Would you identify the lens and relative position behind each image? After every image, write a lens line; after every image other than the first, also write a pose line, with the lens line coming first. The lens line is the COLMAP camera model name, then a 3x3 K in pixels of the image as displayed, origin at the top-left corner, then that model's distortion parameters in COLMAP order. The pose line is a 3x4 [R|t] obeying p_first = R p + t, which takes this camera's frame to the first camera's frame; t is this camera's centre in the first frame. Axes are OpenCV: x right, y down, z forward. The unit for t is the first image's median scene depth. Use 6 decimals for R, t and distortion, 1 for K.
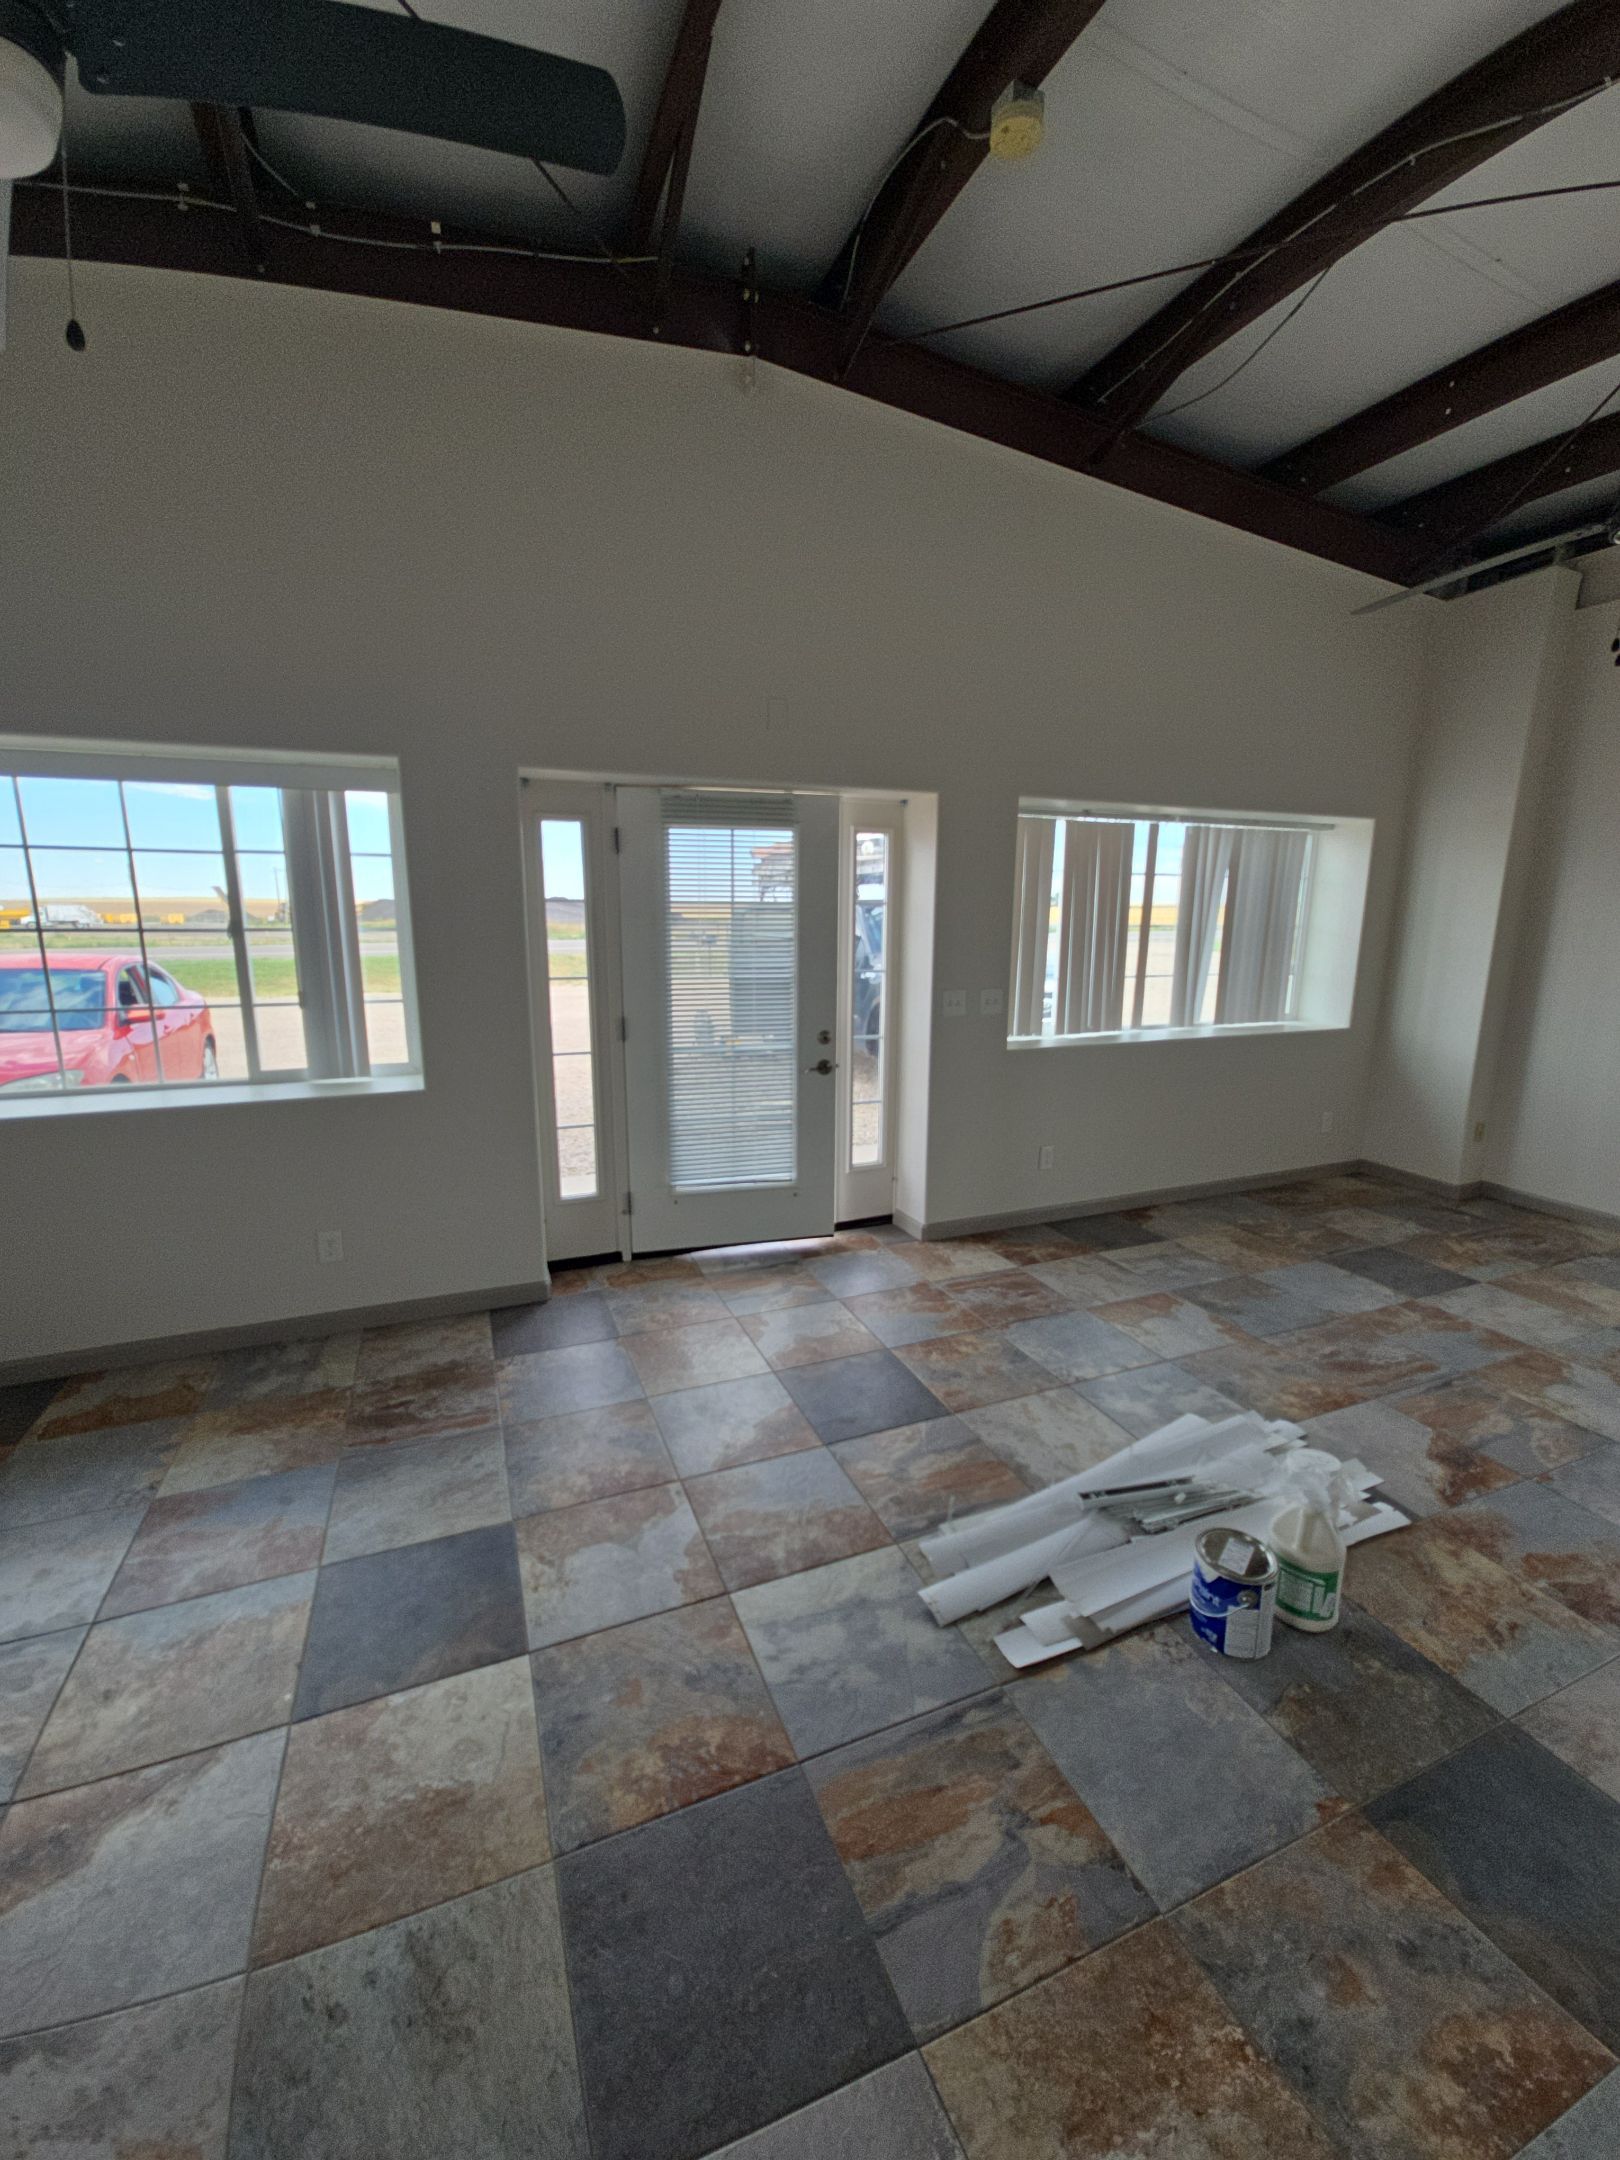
lens RADIAL K [[870.1, 0, 805.4], [0, 870.1, 1080.3], [0, 0, 1]] dist [0.007673, -0.005813]
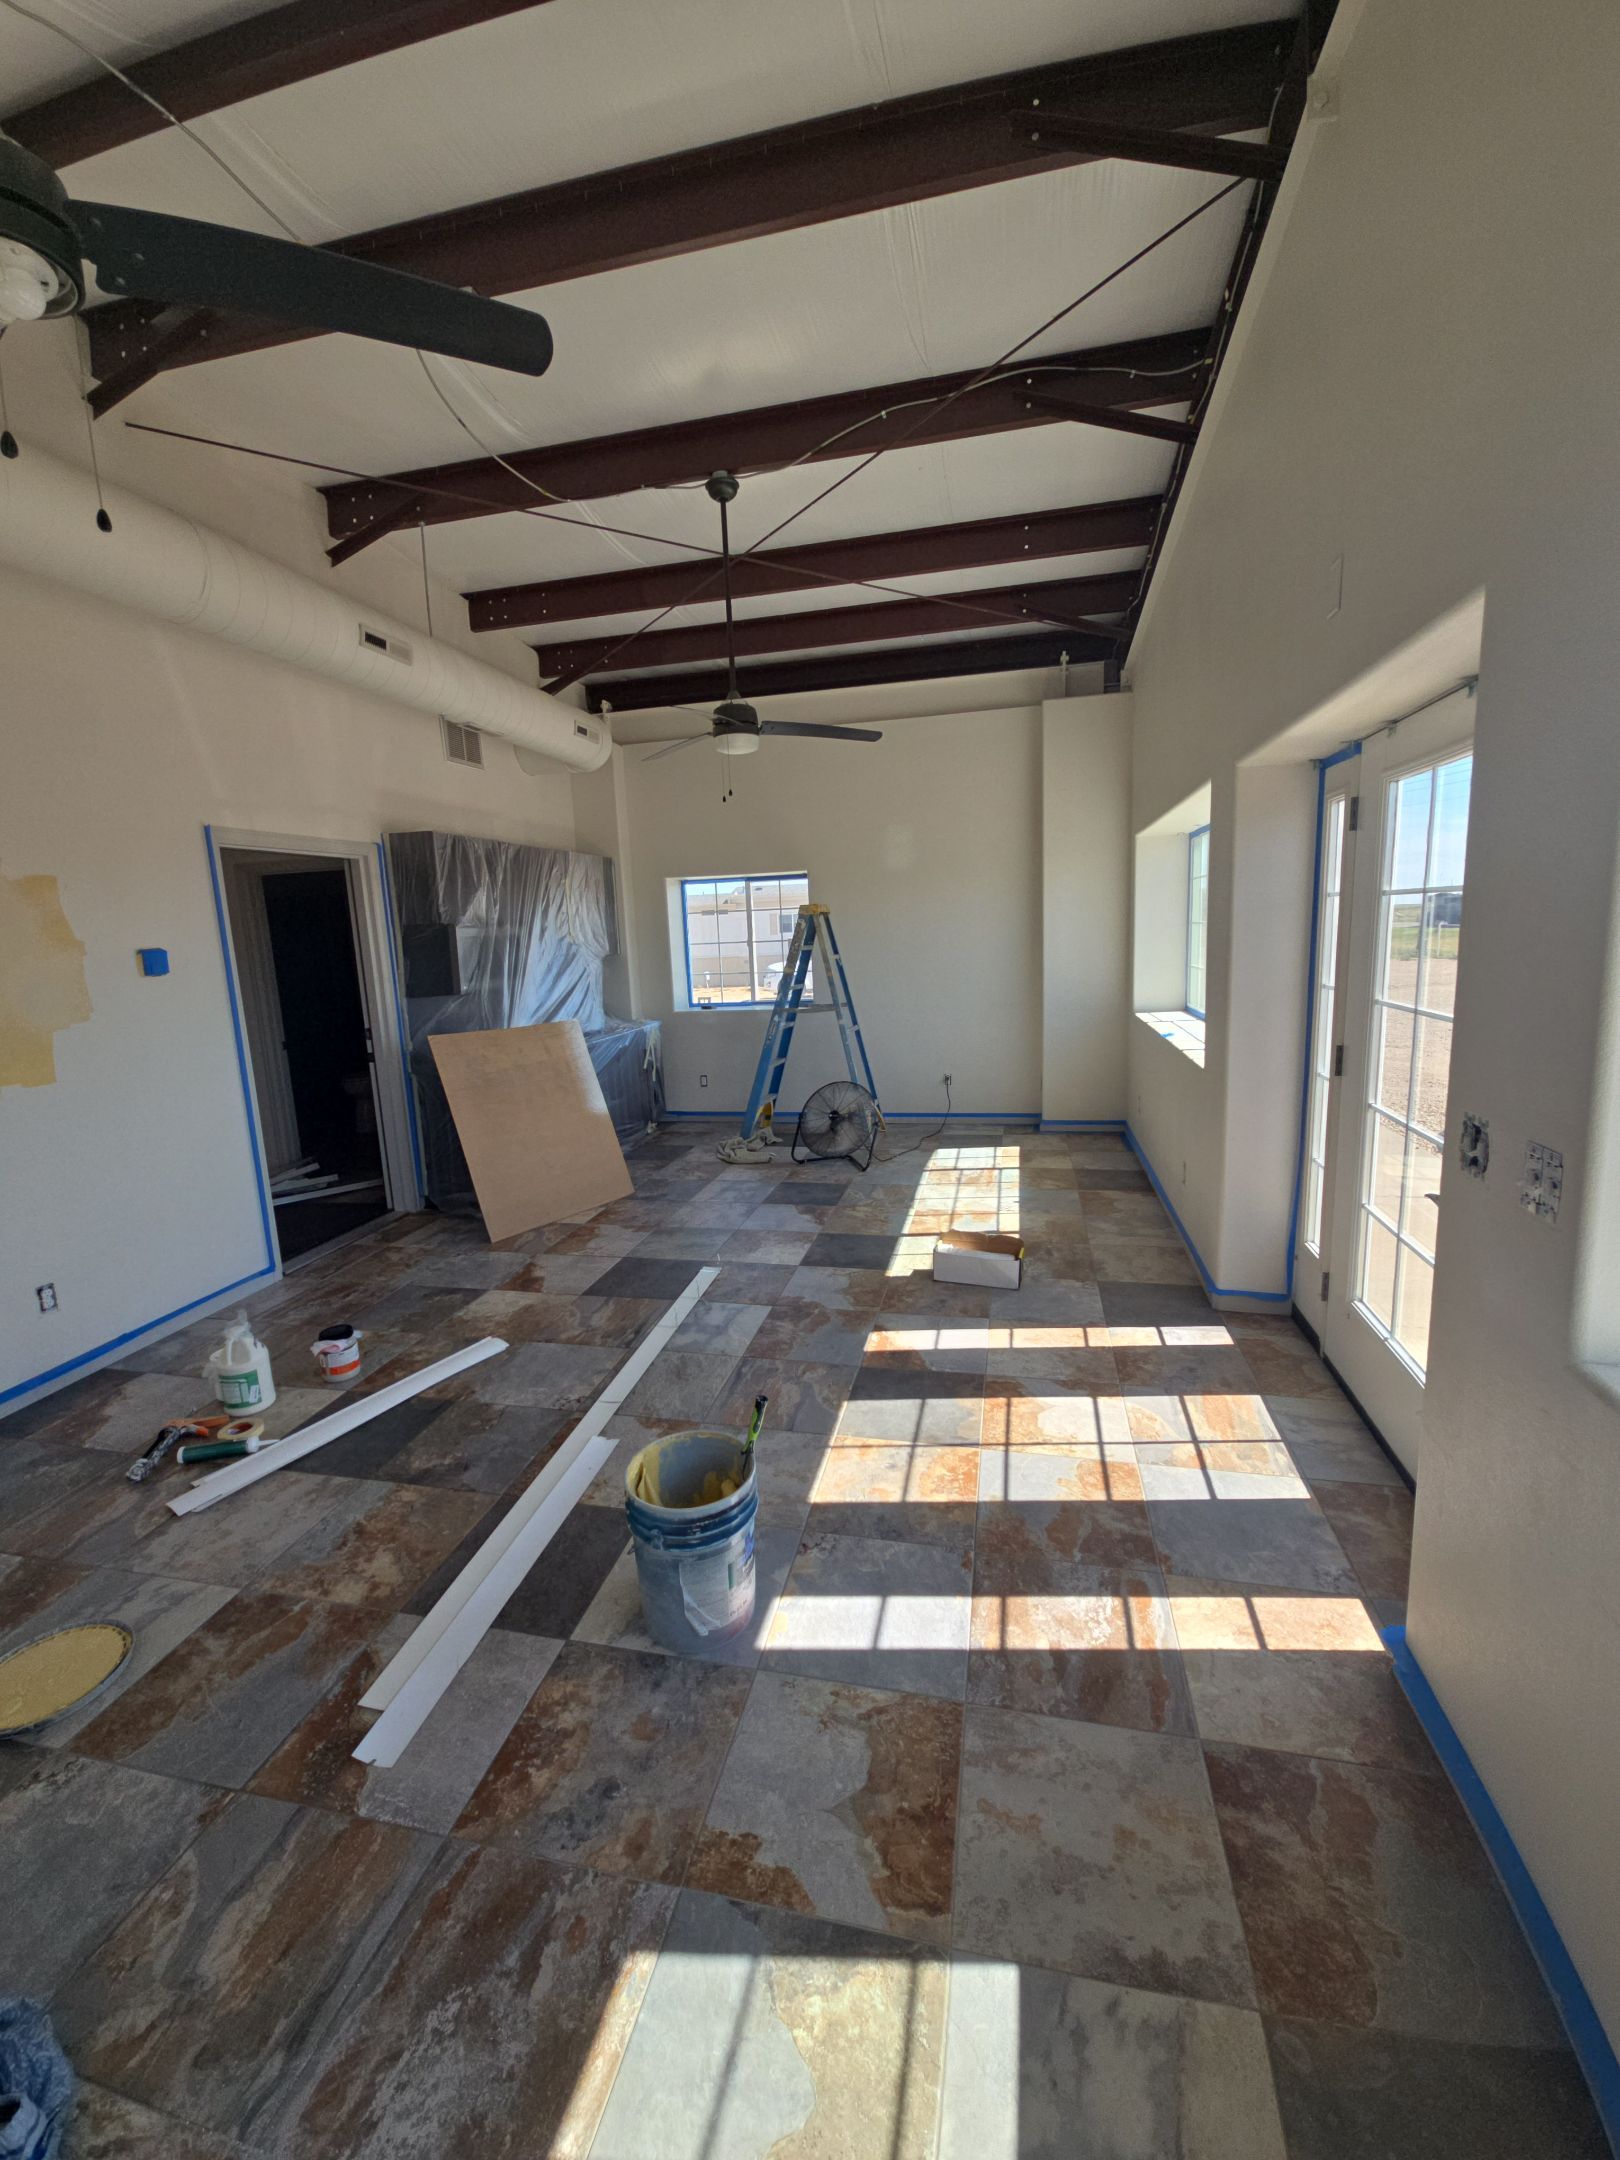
lens RADIAL K [[870.1, 0, 803.4], [0, 870.1, 1077.6], [0, 0, 1]] dist [0.007673, -0.005813]
pose [[-0.580916, 0.158362, -0.798410, 0.948095], [-0.118837, 0.953880, 0.275663, -0.279423], [0.805242, 0.255018, -0.535305, 1.449349]]
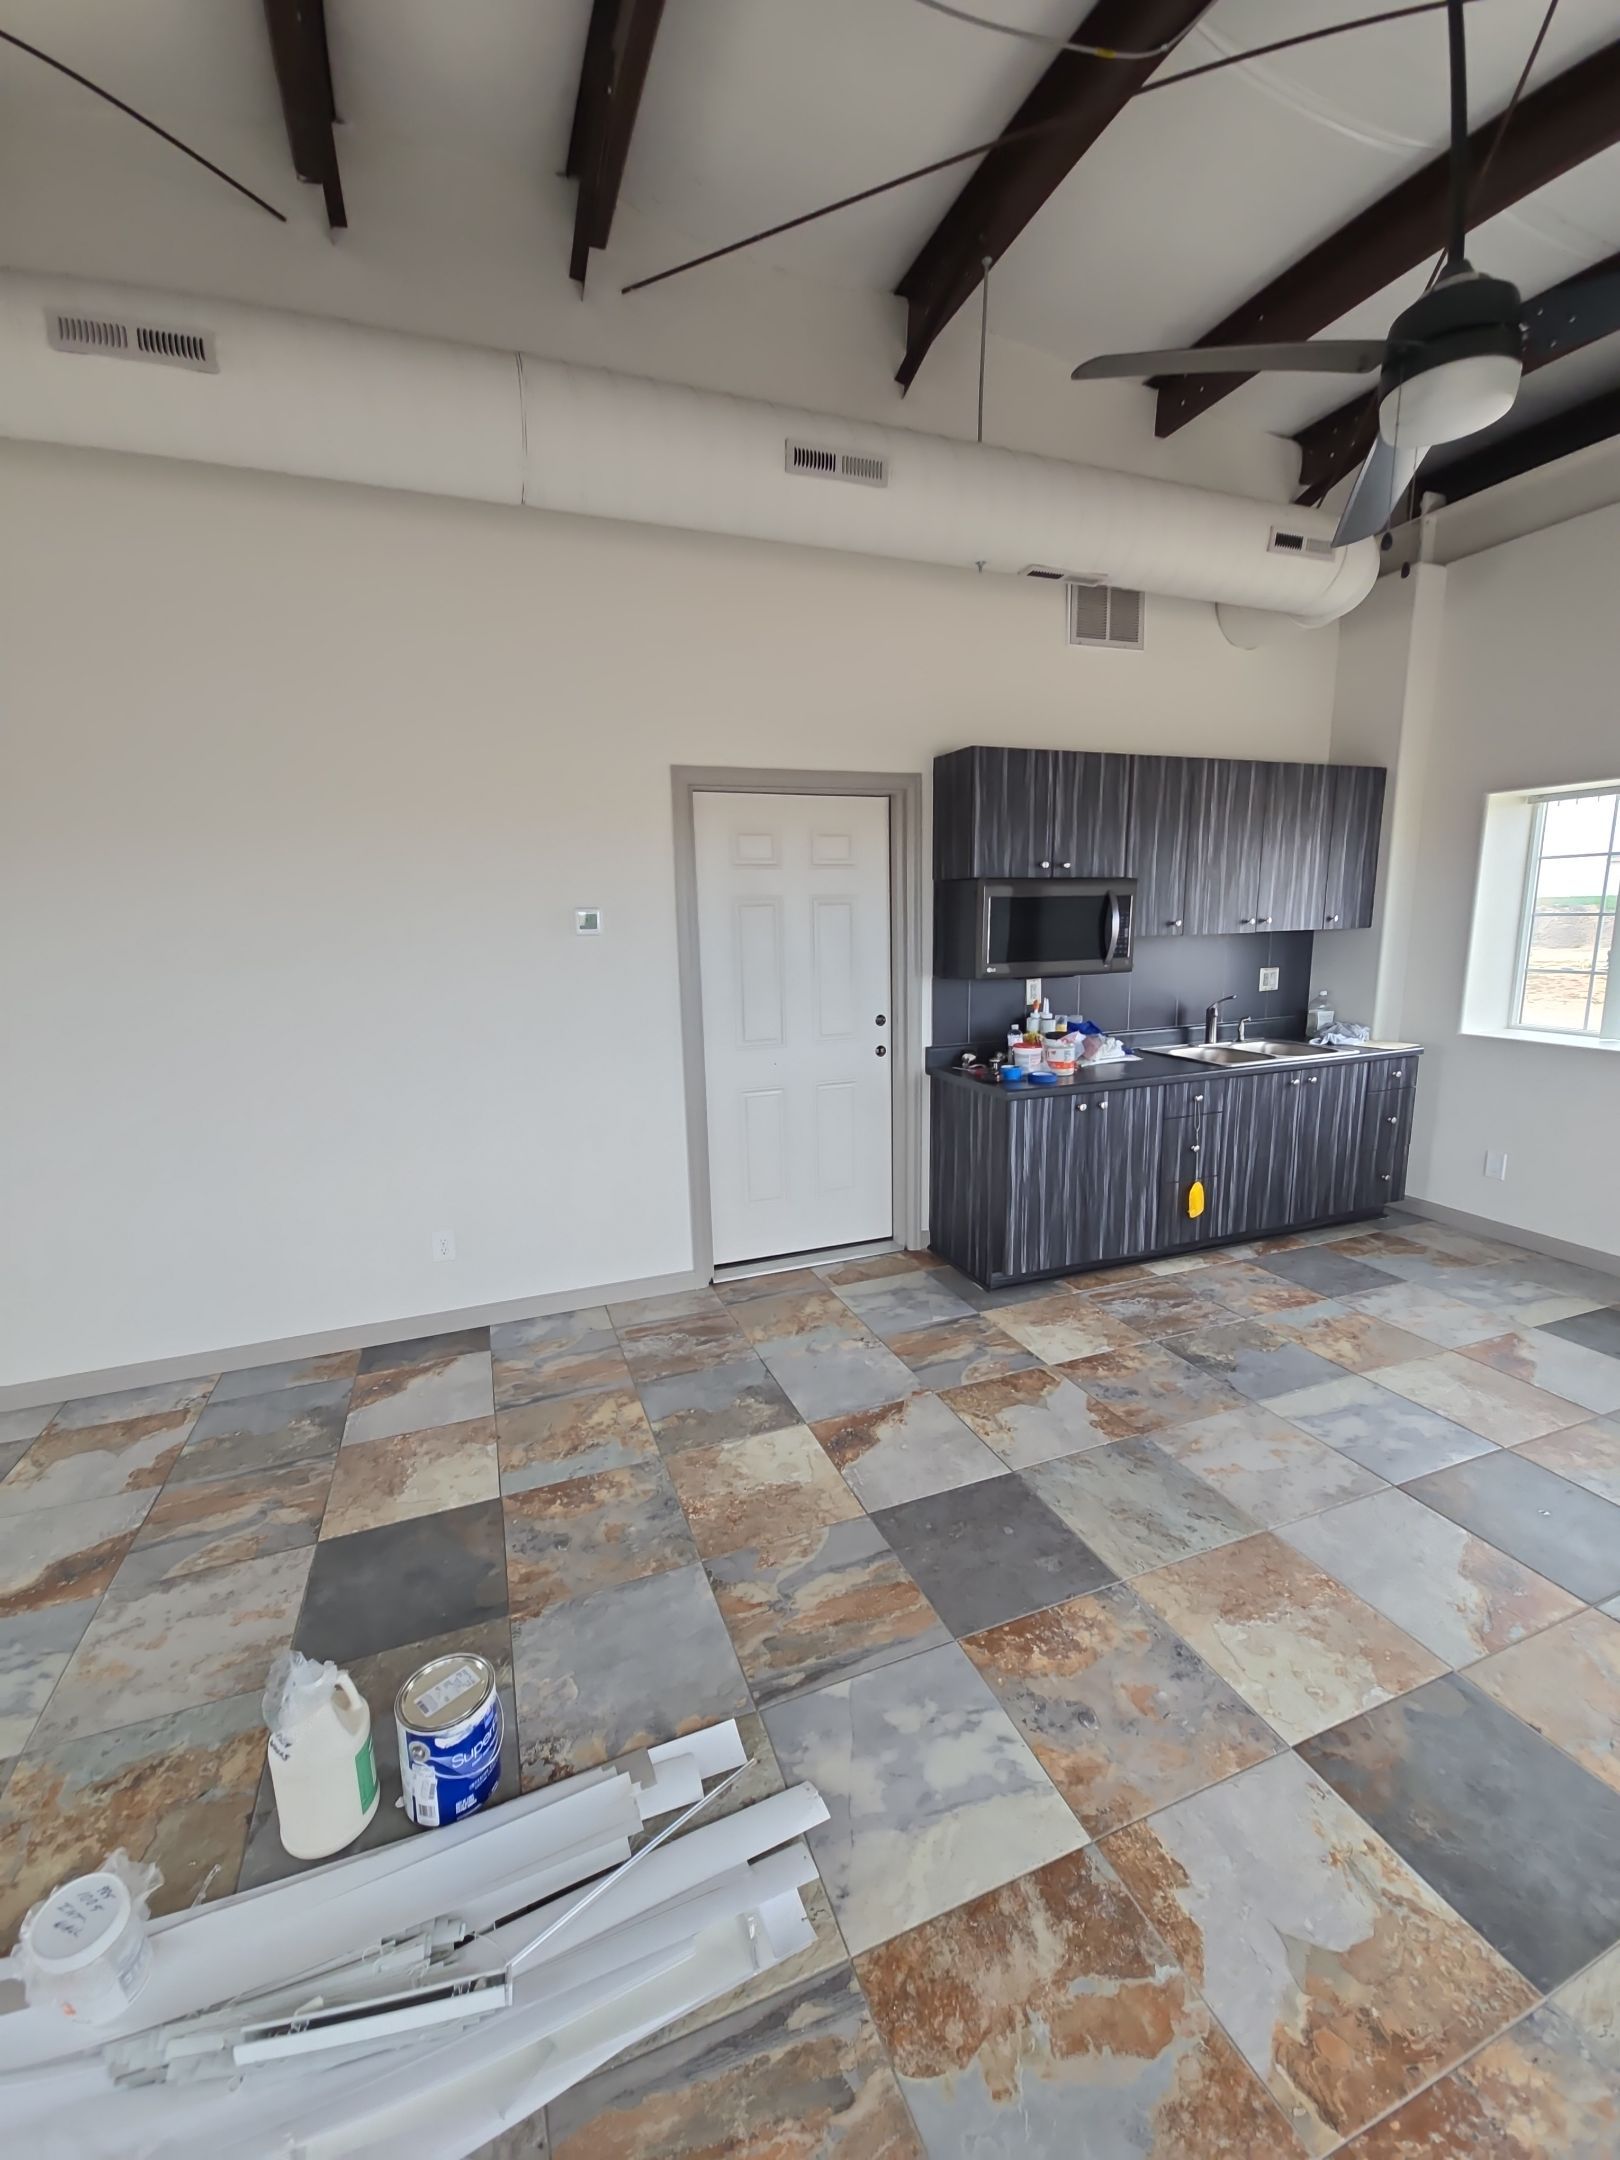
lens RADIAL K [[870.1, 0, 809.2], [0, 870.1, 1078.0], [0, 0, 1]] dist [0.007673, -0.005813]
pose [[-0.999606, 0.015535, 0.023369, 0.090311], [0.023076, 0.928916, 0.369570, -0.202250], [-0.015966, 0.369964, -0.928909, 1.100219]]
